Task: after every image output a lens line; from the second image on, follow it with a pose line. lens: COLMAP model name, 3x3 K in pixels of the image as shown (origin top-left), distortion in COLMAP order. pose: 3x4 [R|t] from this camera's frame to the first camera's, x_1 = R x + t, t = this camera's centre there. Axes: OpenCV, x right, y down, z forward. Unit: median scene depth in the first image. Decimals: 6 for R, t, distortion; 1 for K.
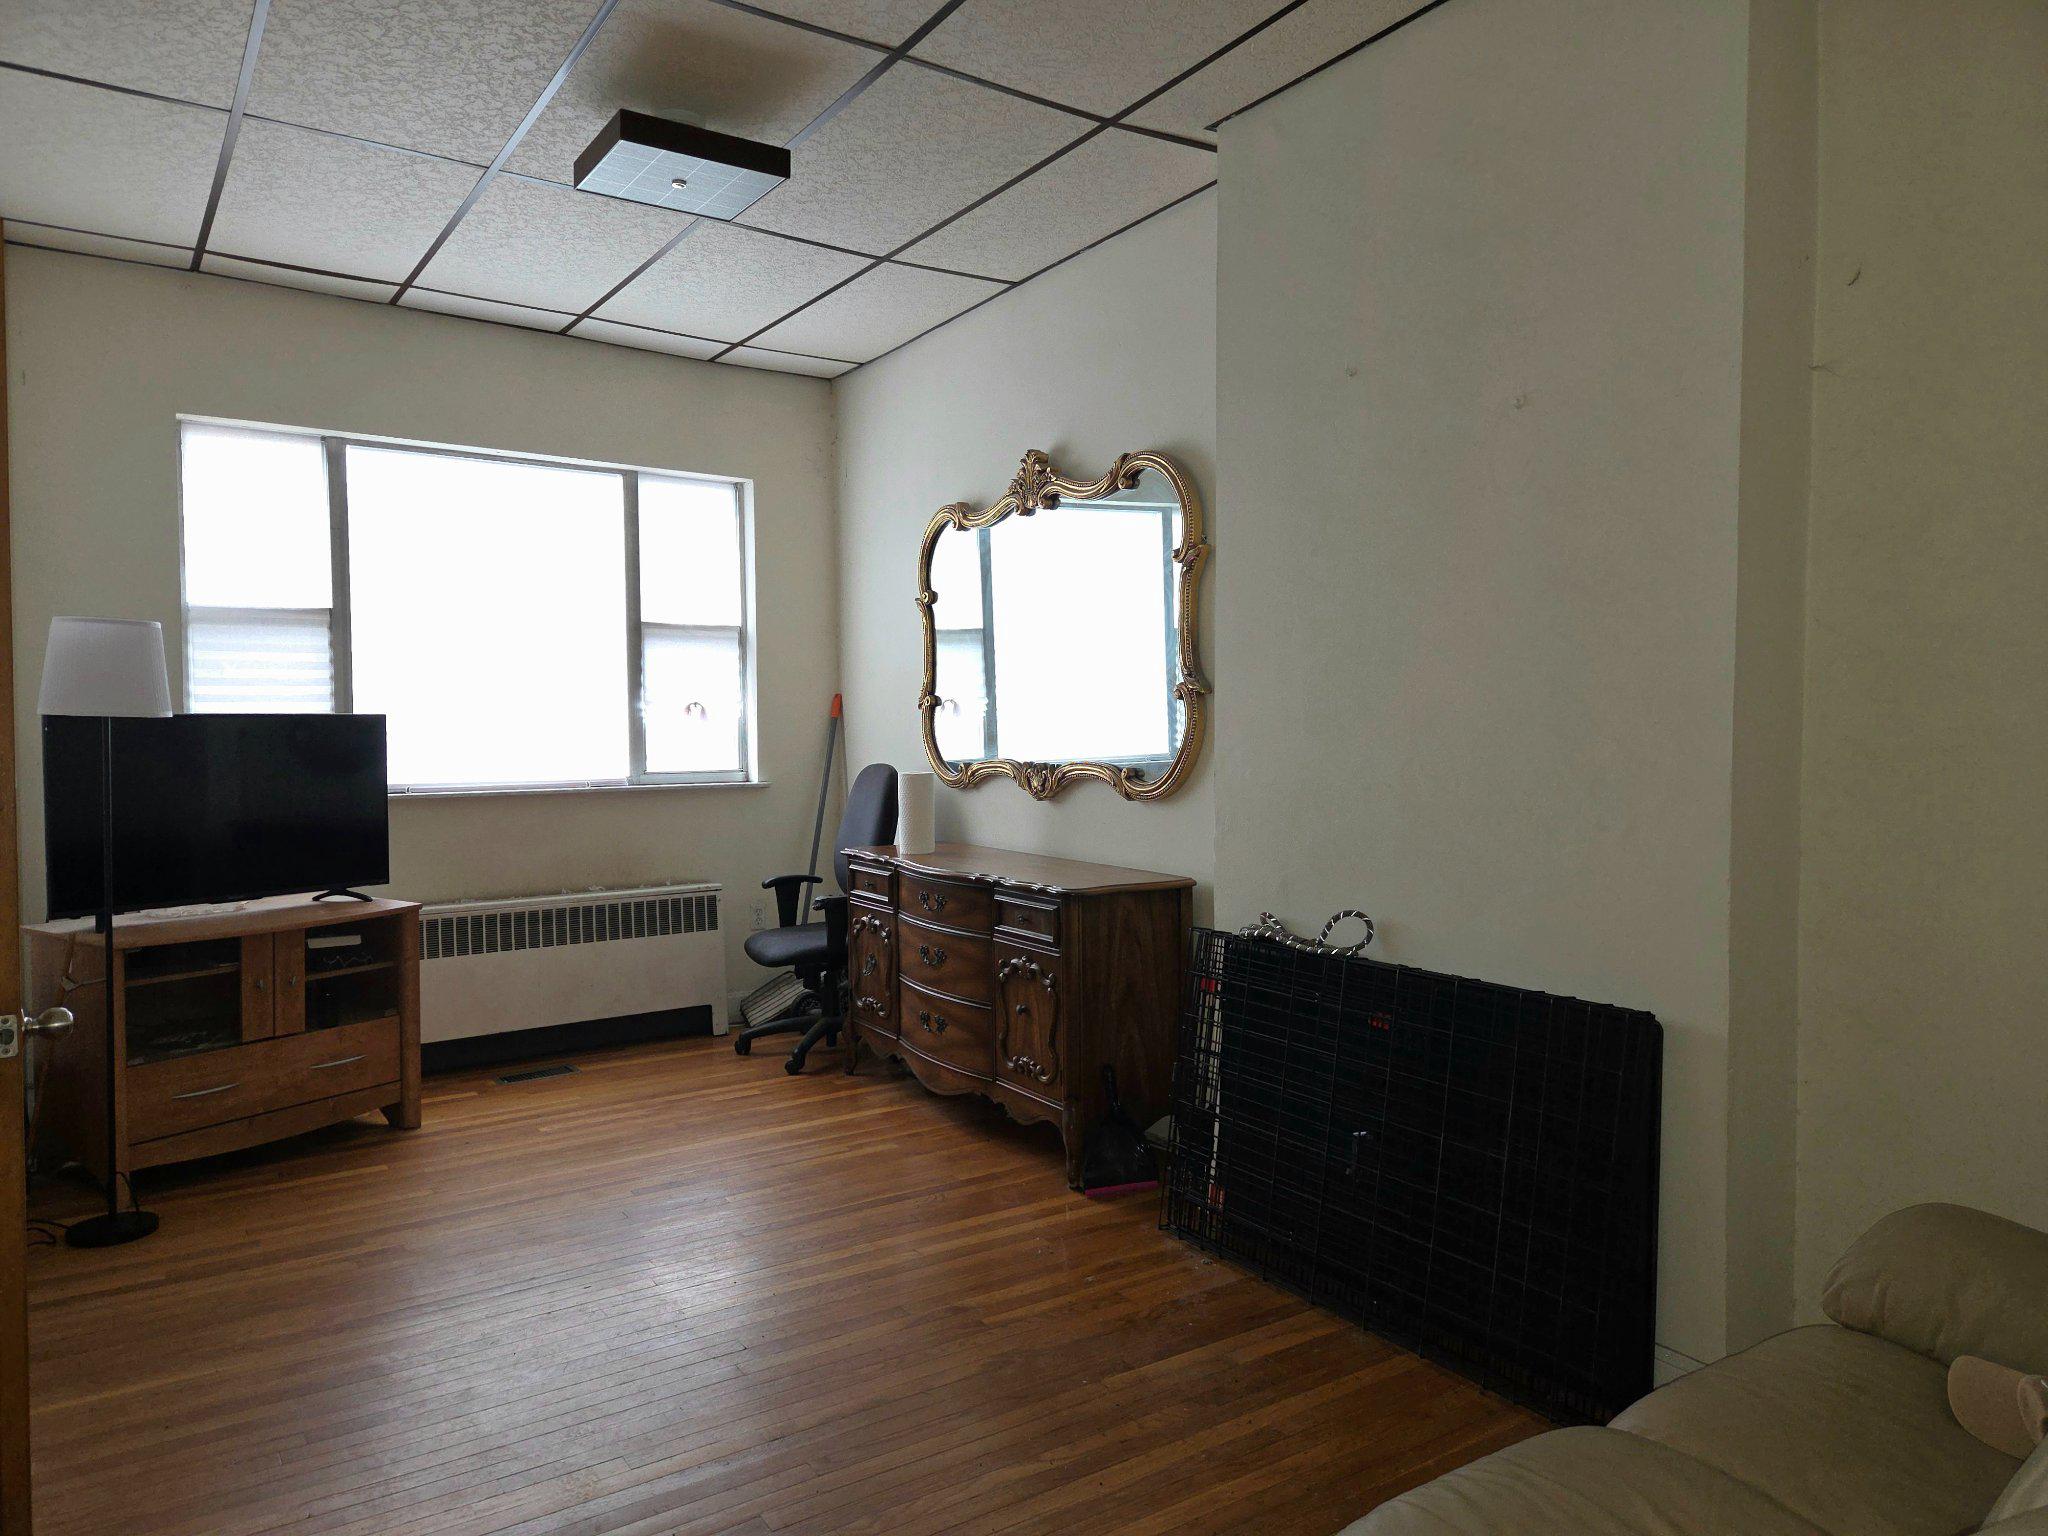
lens RADIAL K [[1378.6, 0, 1017.0], [0, 1378.6, 769.2], [0, 0, 1]] dist [0.047748, -0.019689]
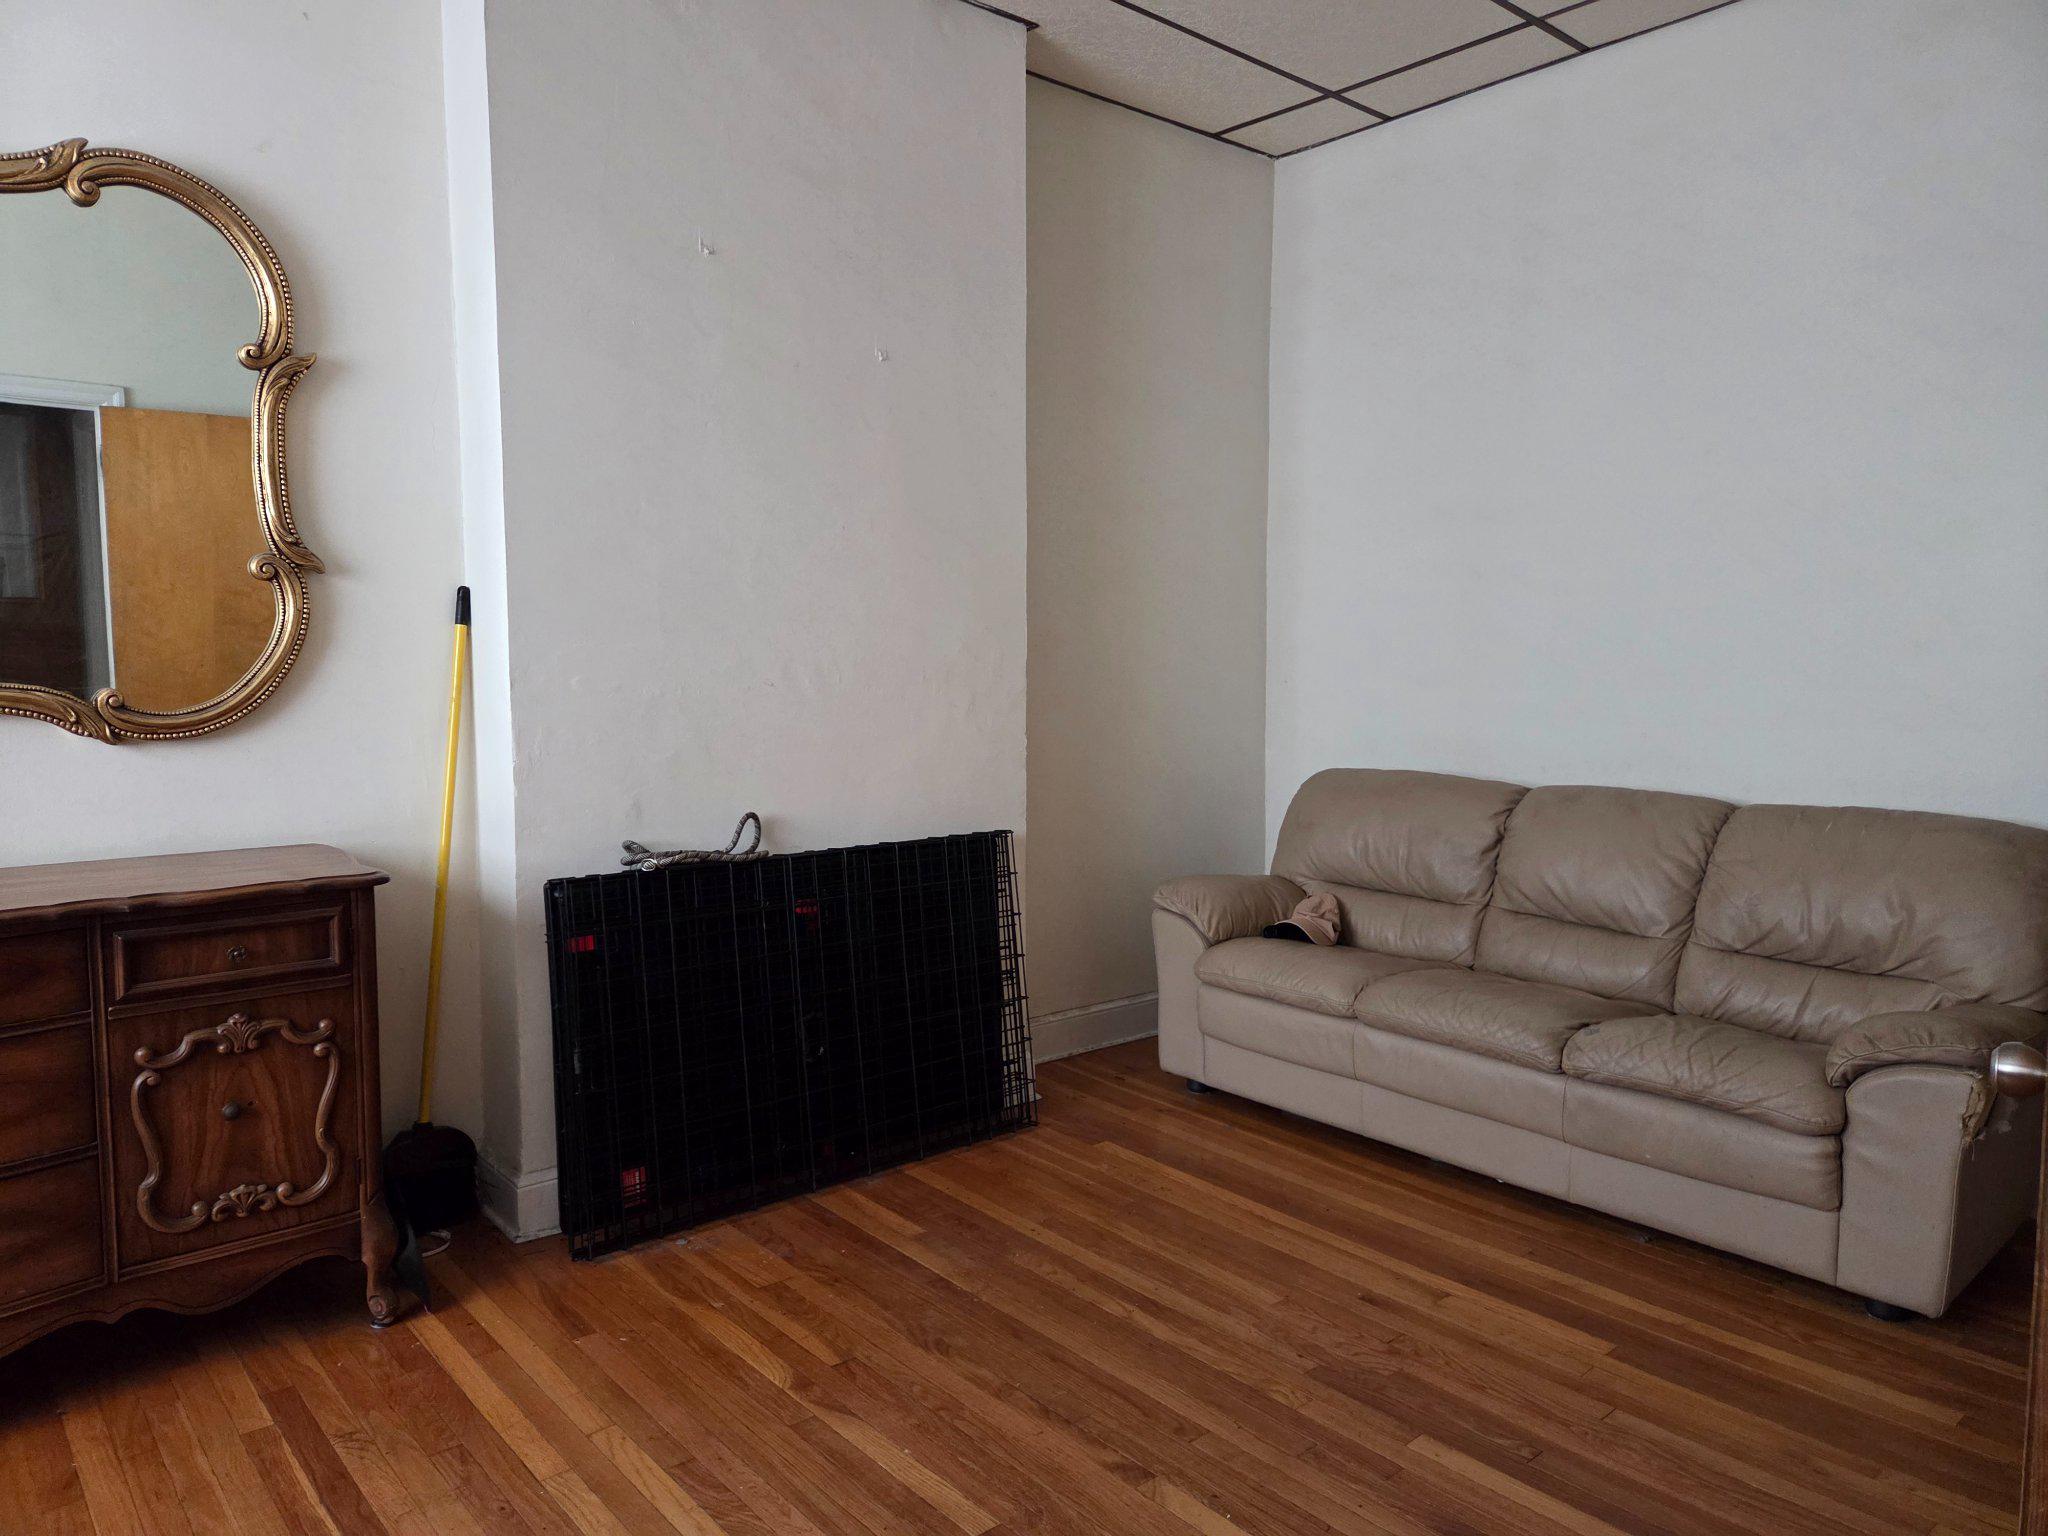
lens RADIAL K [[1378.6, 0, 1016.1], [0, 1378.6, 766.2], [0, 0, 1]] dist [0.047748, -0.019689]
pose [[-0.129083, -0.077852, 0.988573, -0.546902], [0.038521, 0.995767, 0.083449, -0.004846], [-0.990885, 0.048853, -0.125537, 0.669627]]
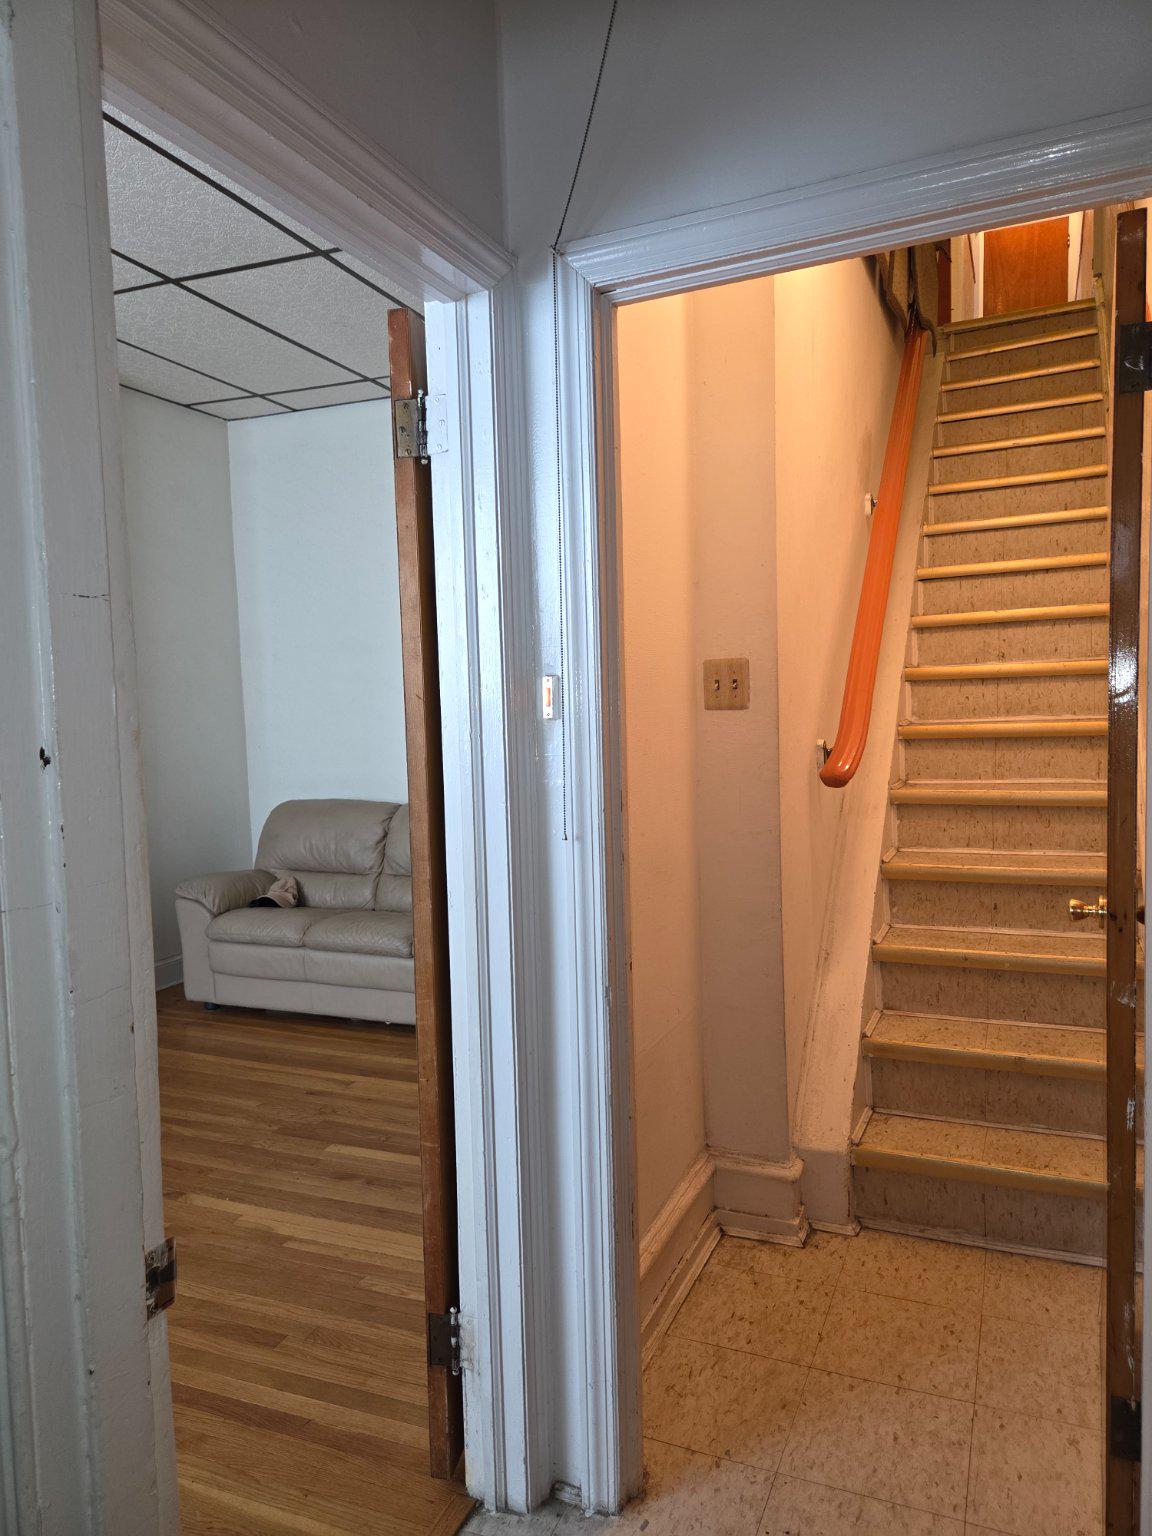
lens RADIAL K [[1033.9, 0, 588.2], [0, 1033.9, 764.3], [0, 0, 1]] dist [0.047748, -0.019689]
pose [[-0.570257, -0.036935, 0.820635, -0.783519], [0.058885, 0.994581, 0.085683, -0.035923], [-0.819353, 0.097184, -0.564992, 0.714914]]
